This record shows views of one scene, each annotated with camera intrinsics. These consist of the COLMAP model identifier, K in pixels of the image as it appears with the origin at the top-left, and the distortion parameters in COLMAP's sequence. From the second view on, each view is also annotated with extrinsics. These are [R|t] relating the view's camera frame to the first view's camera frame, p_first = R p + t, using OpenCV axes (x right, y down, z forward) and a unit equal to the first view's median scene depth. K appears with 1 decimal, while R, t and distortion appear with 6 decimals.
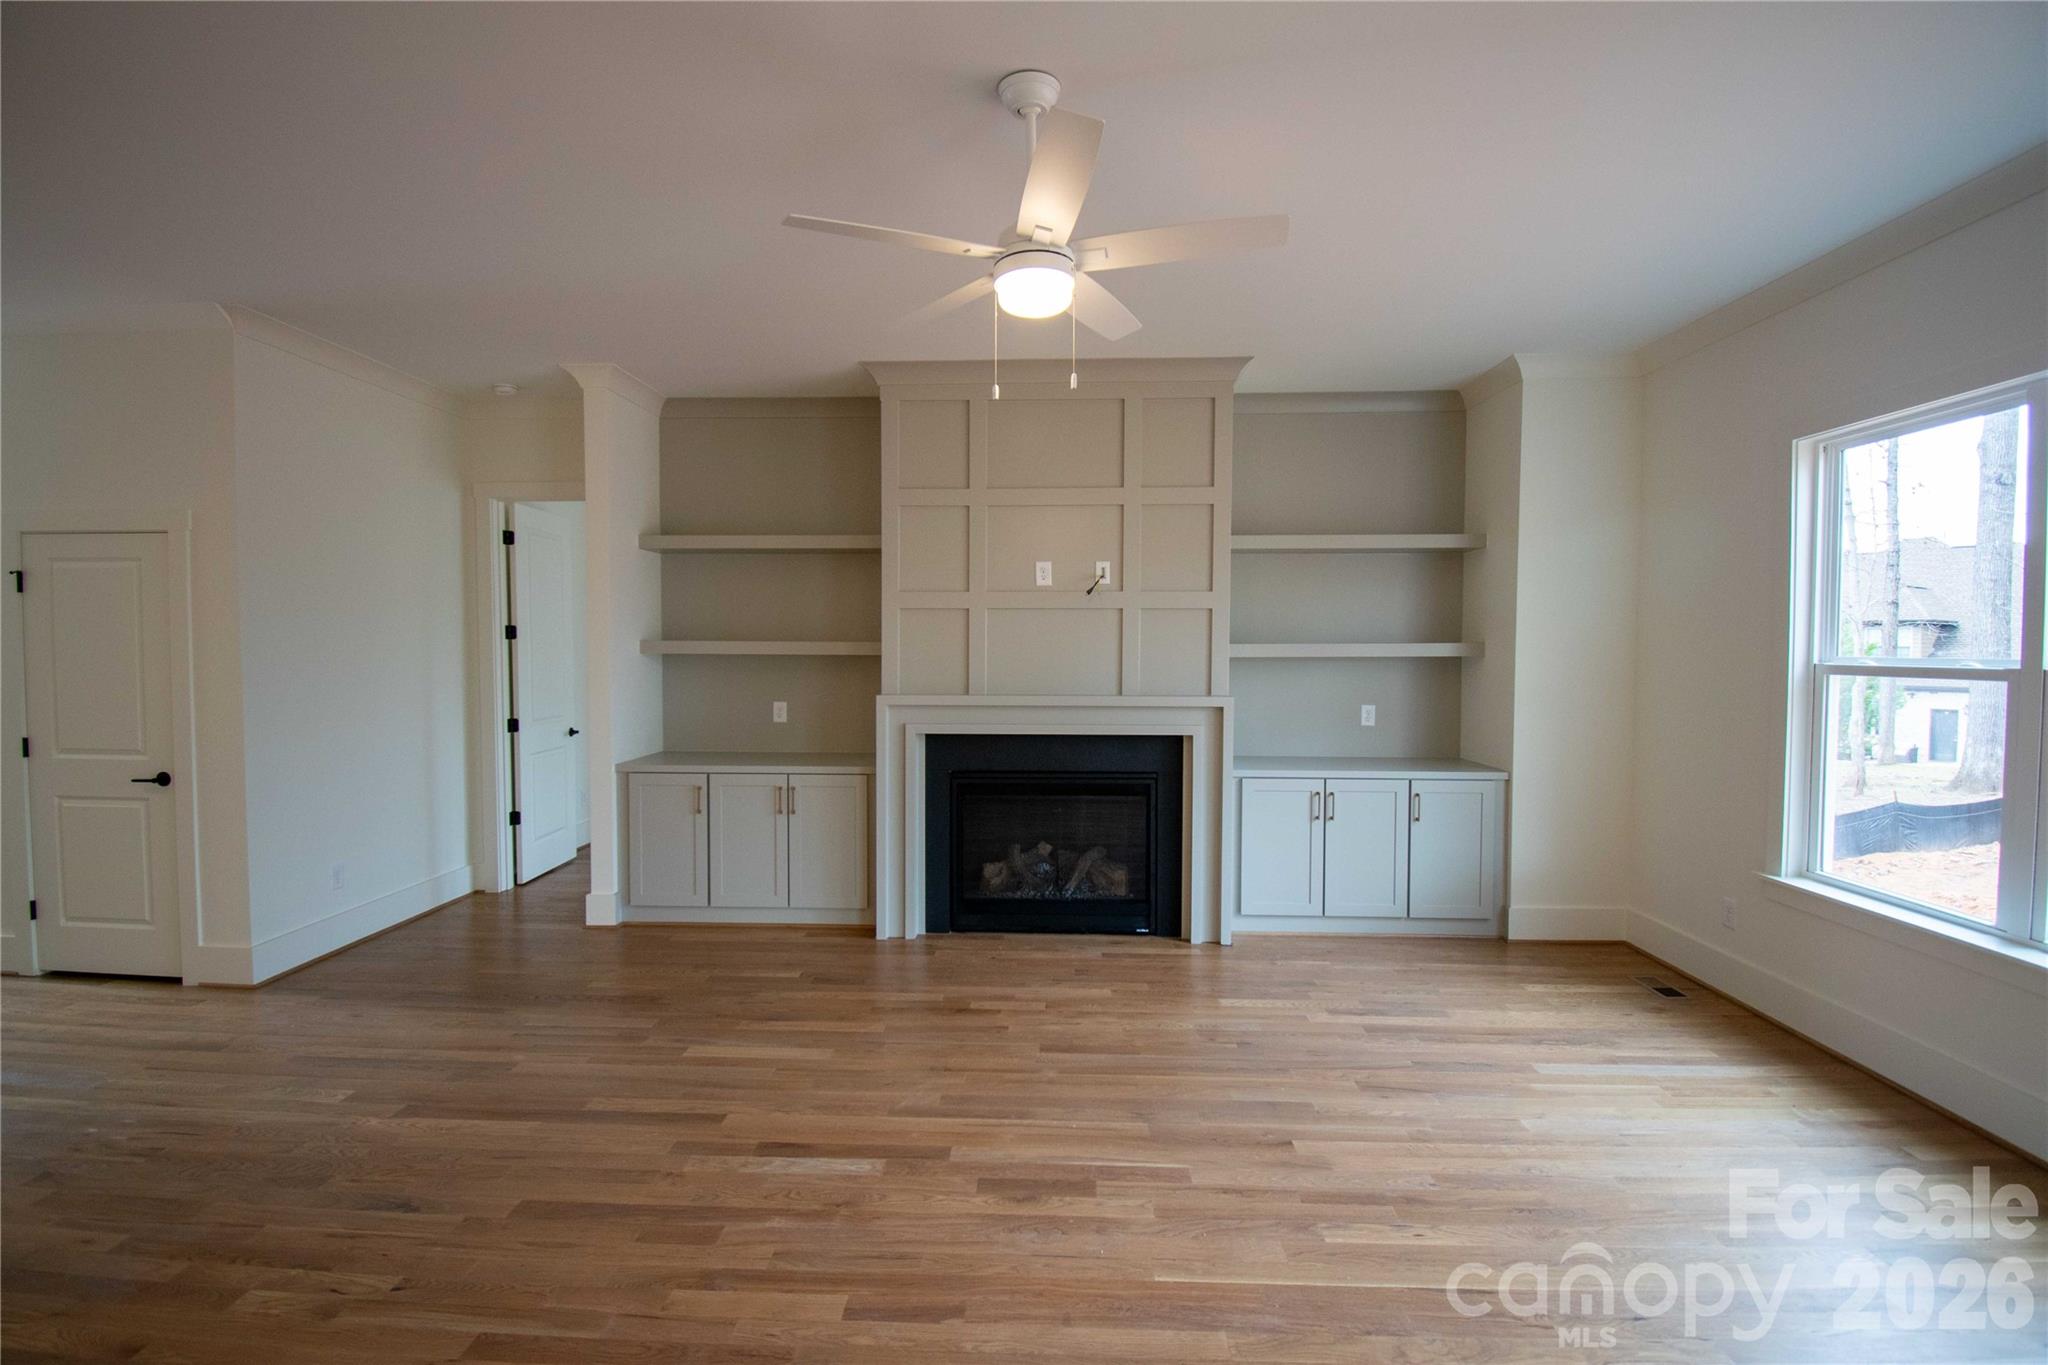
lens RADIAL K [[913.0, 0, 1027.9], [0, 913.0, 679.4], [0, 0, 1]] dist [0.016336, -0.021776]
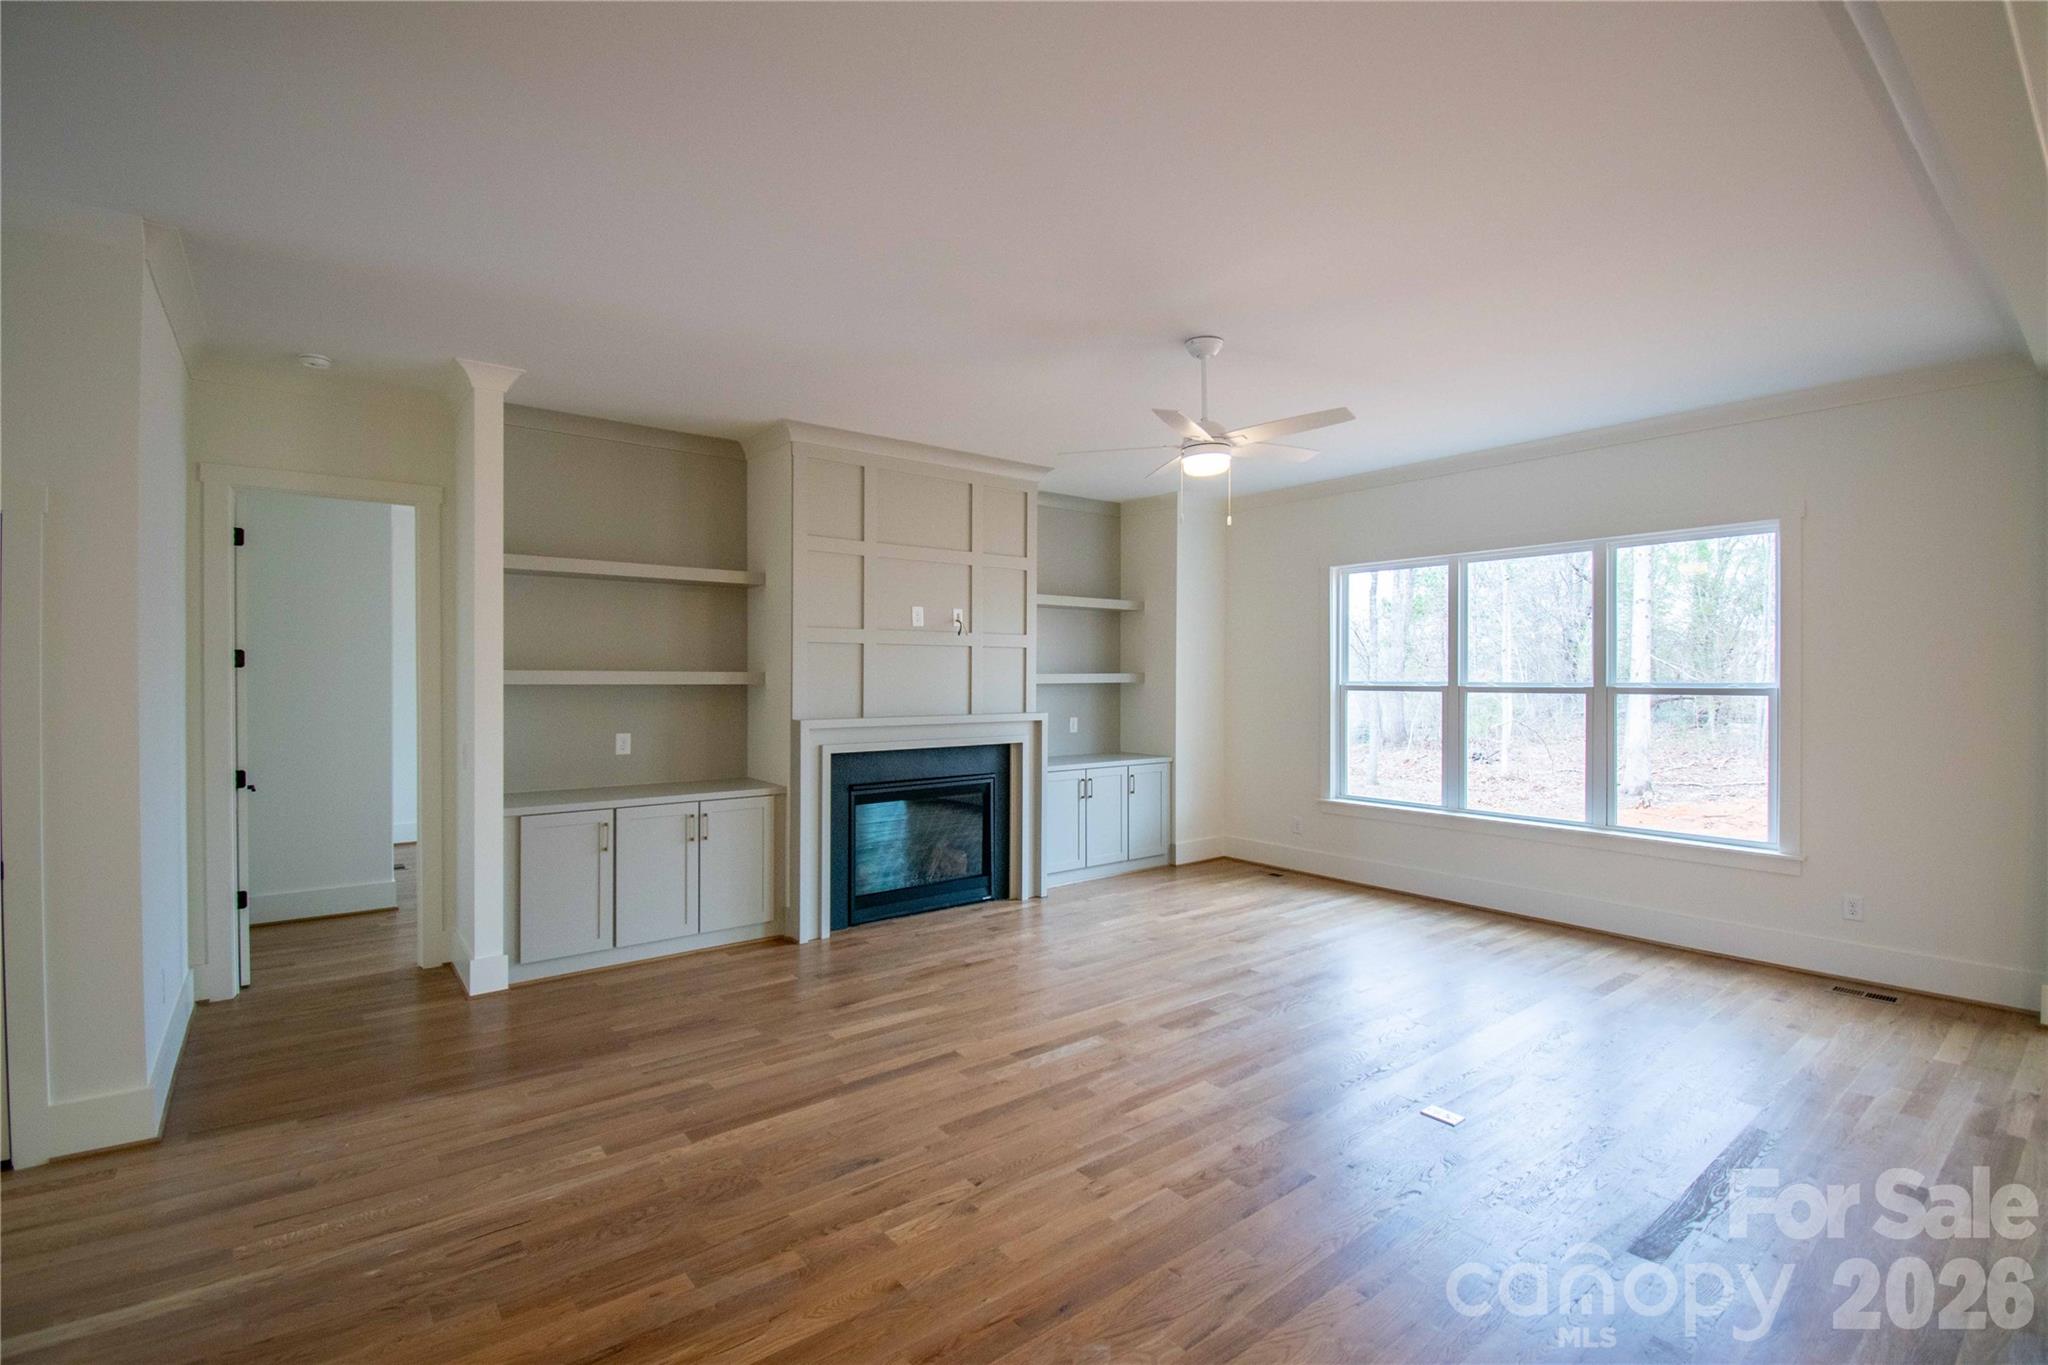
lens RADIAL K [[913.0, 0, 1027.9], [0, 913.0, 679.4], [0, 0, 1]] dist [0.016336, -0.021776]
pose [[0.759064, -0.004089, 0.651003, -0.673385], [0.023801, 0.999486, -0.021475, -0.002063], [-0.650581, 0.031795, 0.758771, -0.018444]]
